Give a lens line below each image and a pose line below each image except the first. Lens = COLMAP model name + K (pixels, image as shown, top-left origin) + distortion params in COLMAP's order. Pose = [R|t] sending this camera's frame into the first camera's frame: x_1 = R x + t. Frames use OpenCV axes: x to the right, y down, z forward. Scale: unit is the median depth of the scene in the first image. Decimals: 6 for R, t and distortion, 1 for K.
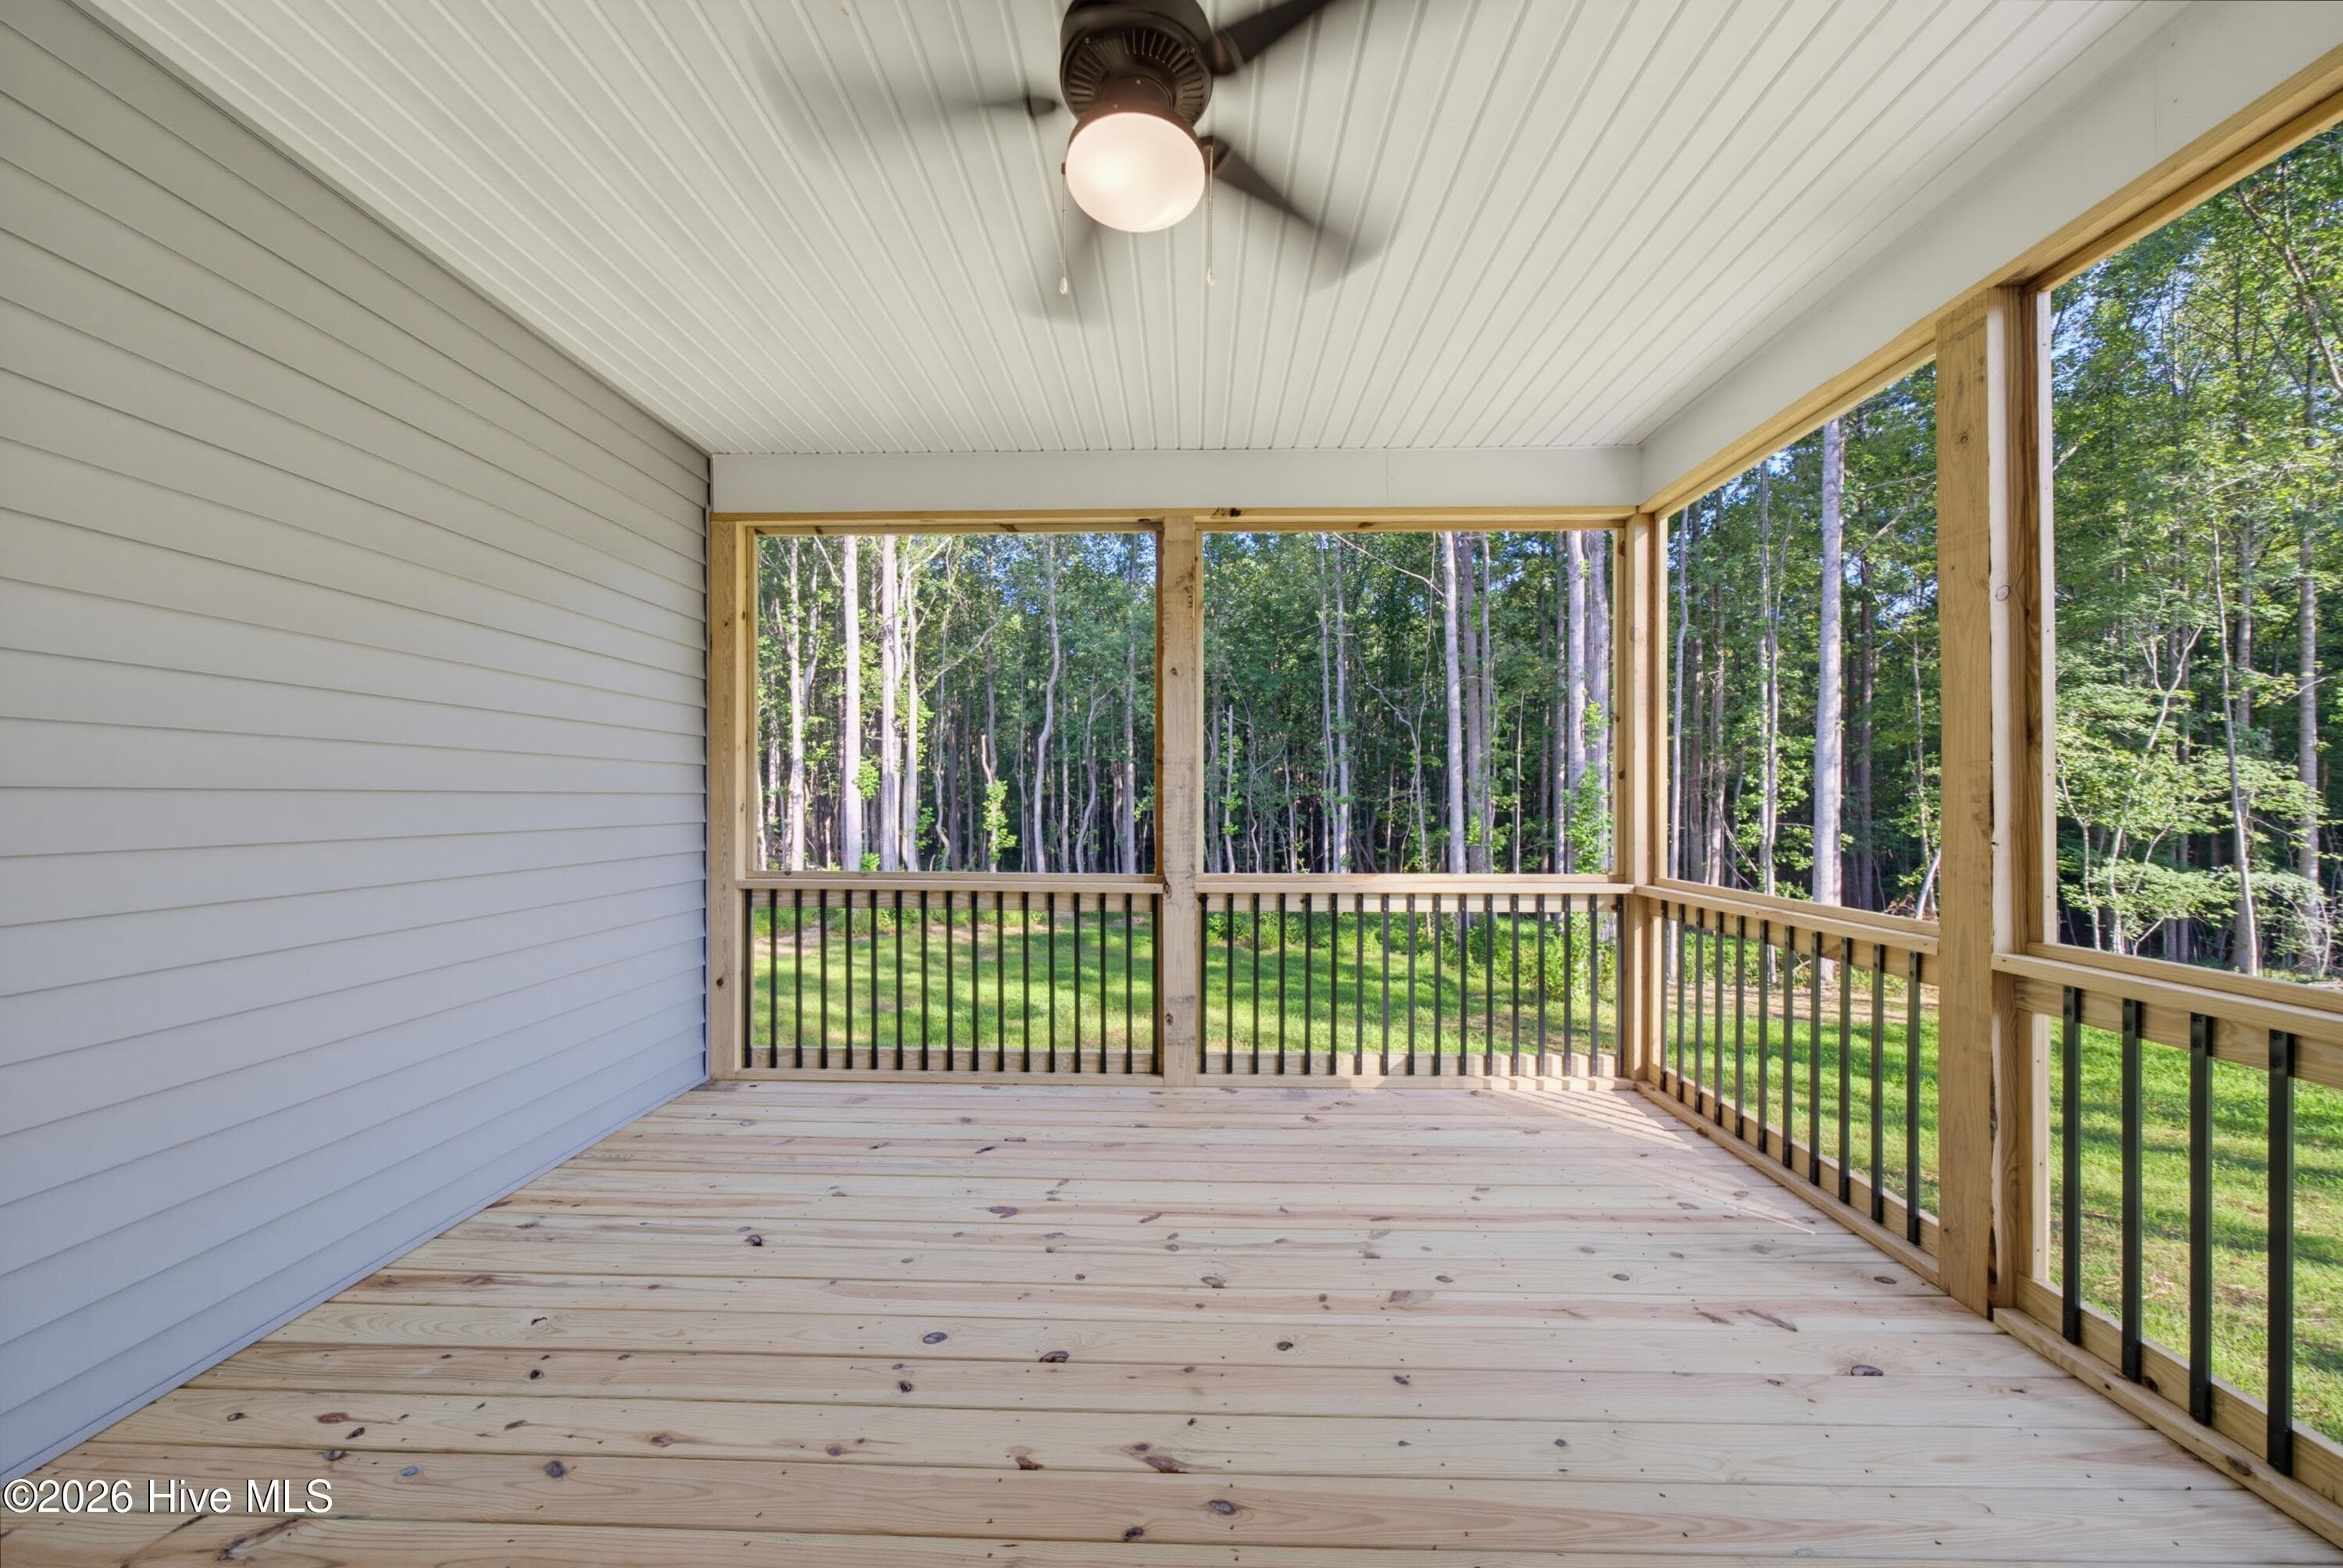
lens RADIAL K [[801.9, 0, 1171.7], [0, 801.9, 799.9], [0, 0, 1]] dist [-0.009554, 0.002523]
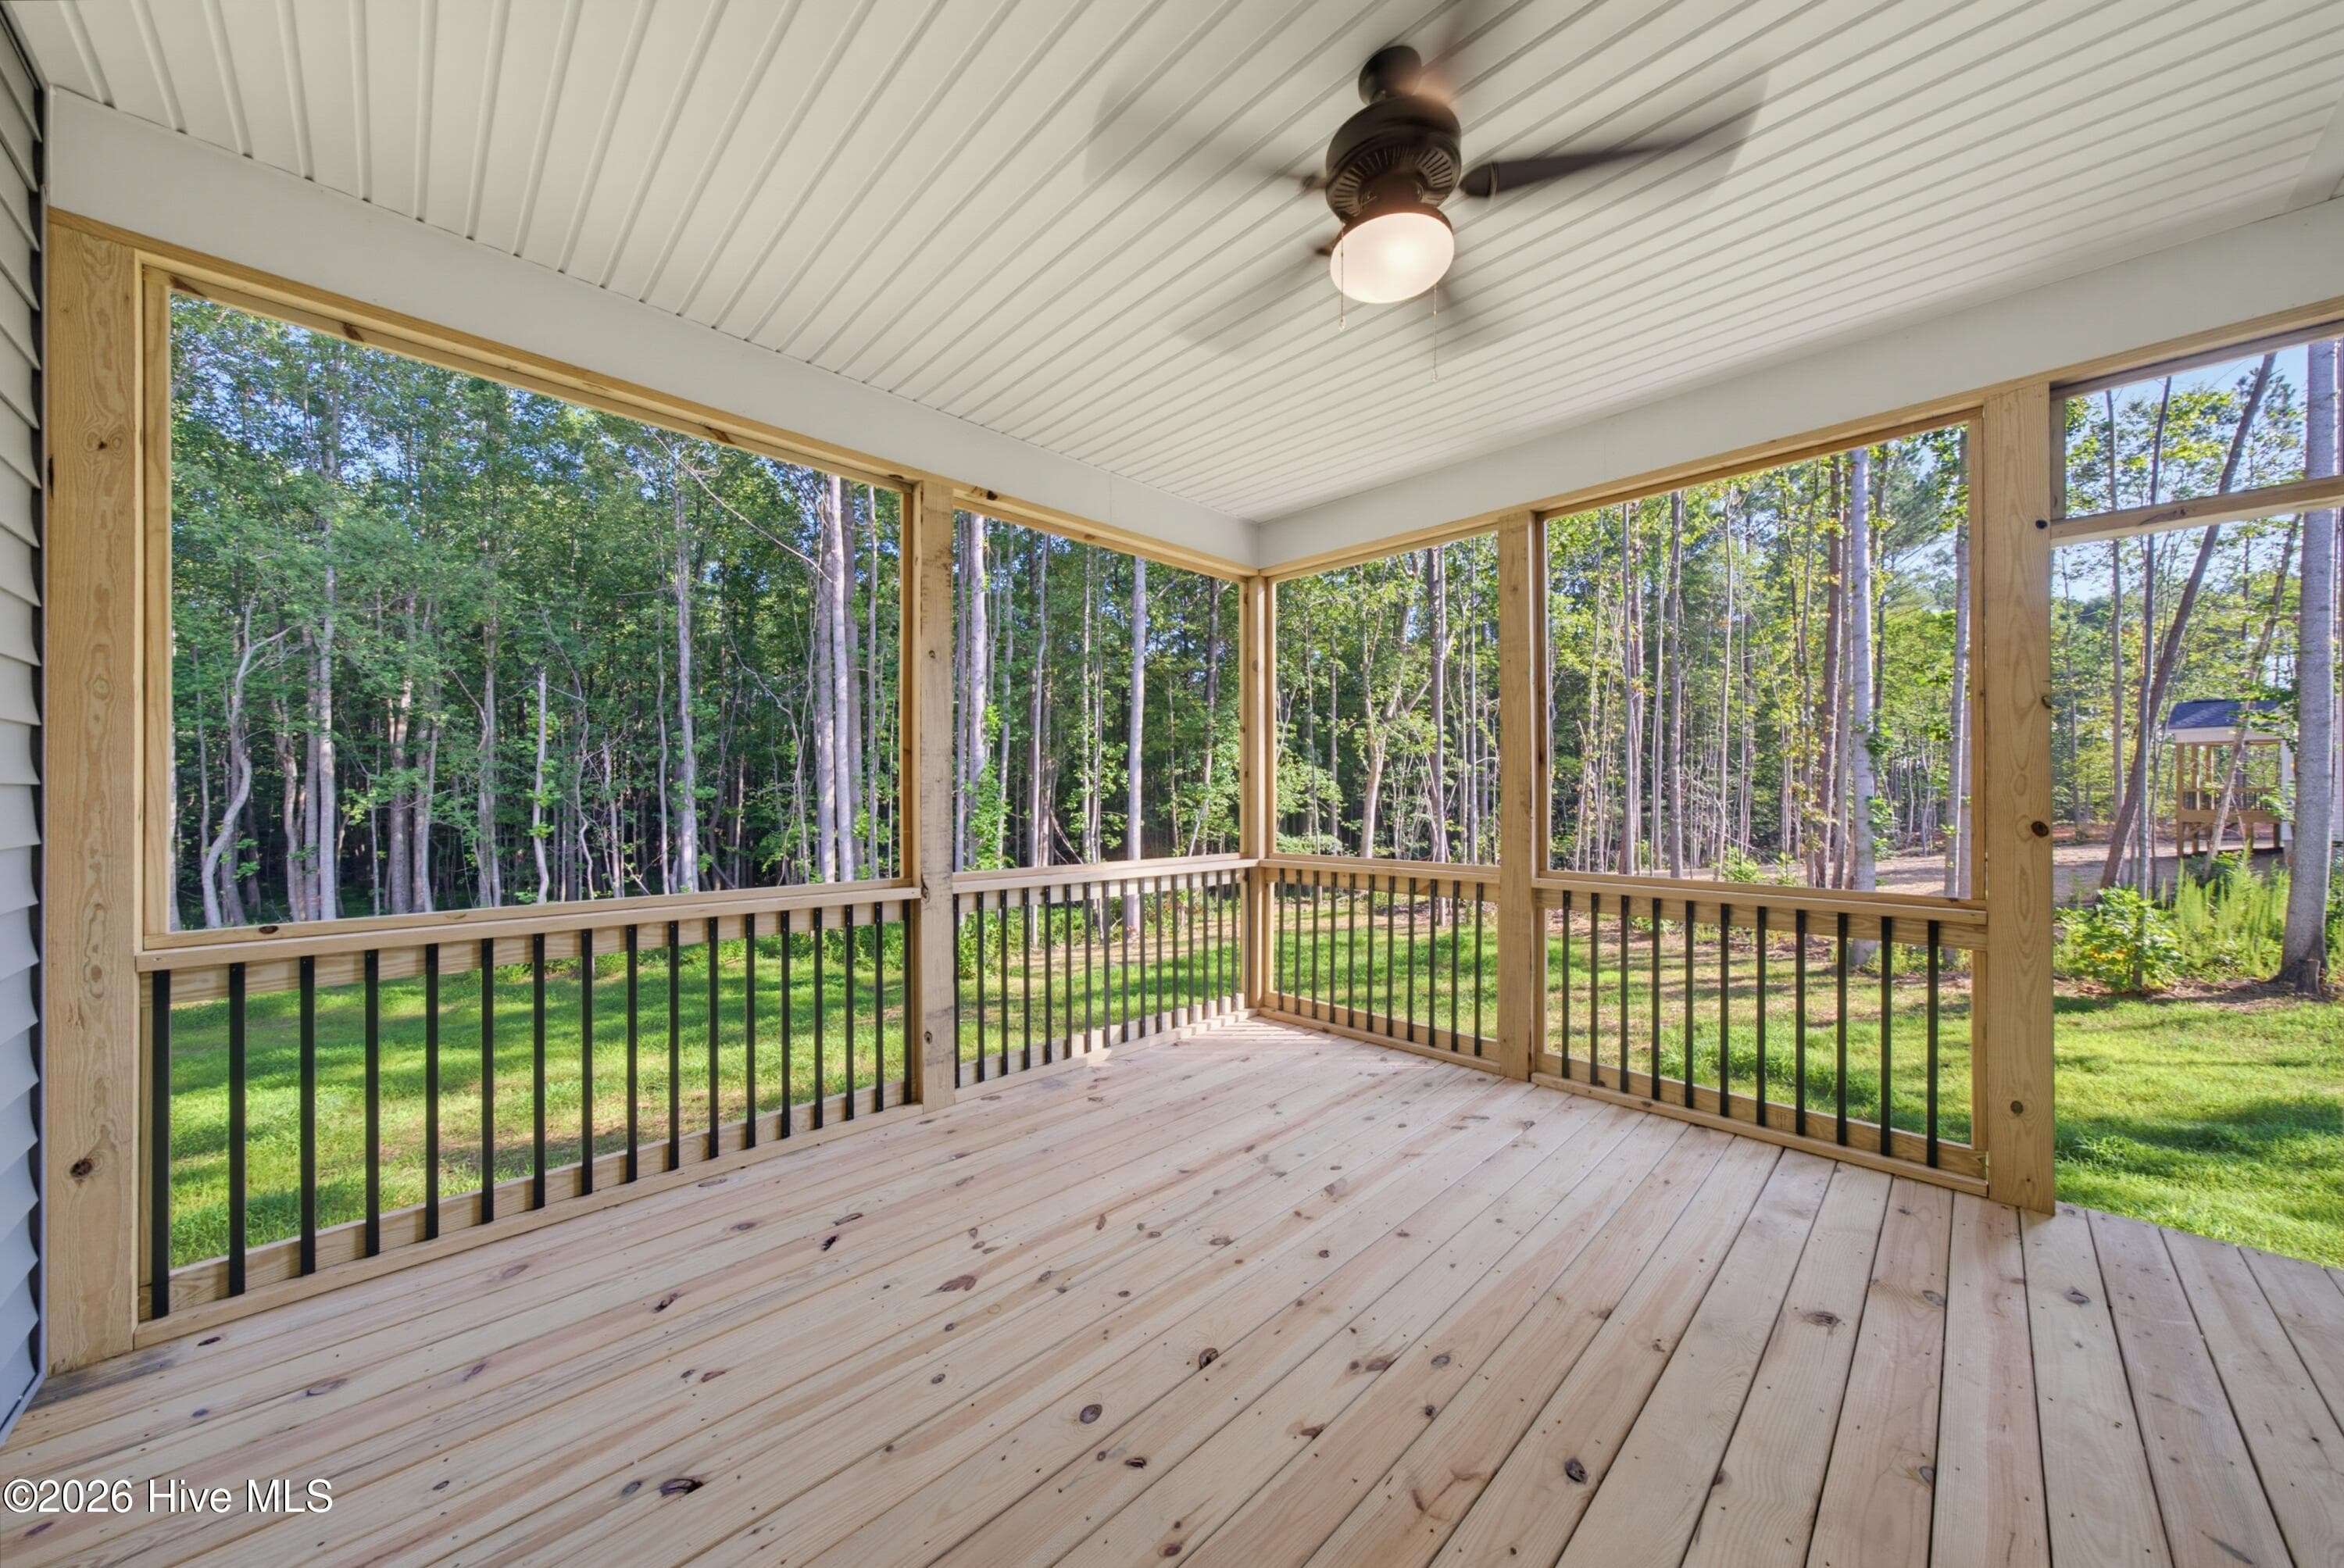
lens RADIAL K [[802.3, 0, 1187.7], [0, 802.3, 787.4], [0, 0, 1]] dist [-0.009554, 0.002523]
pose [[0.690484, 0.004019, 0.723337, -0.452666], [0.000960, 0.999979, -0.006472, -0.001969], [-0.723347, 0.005163, 0.690465, 0.168571]]
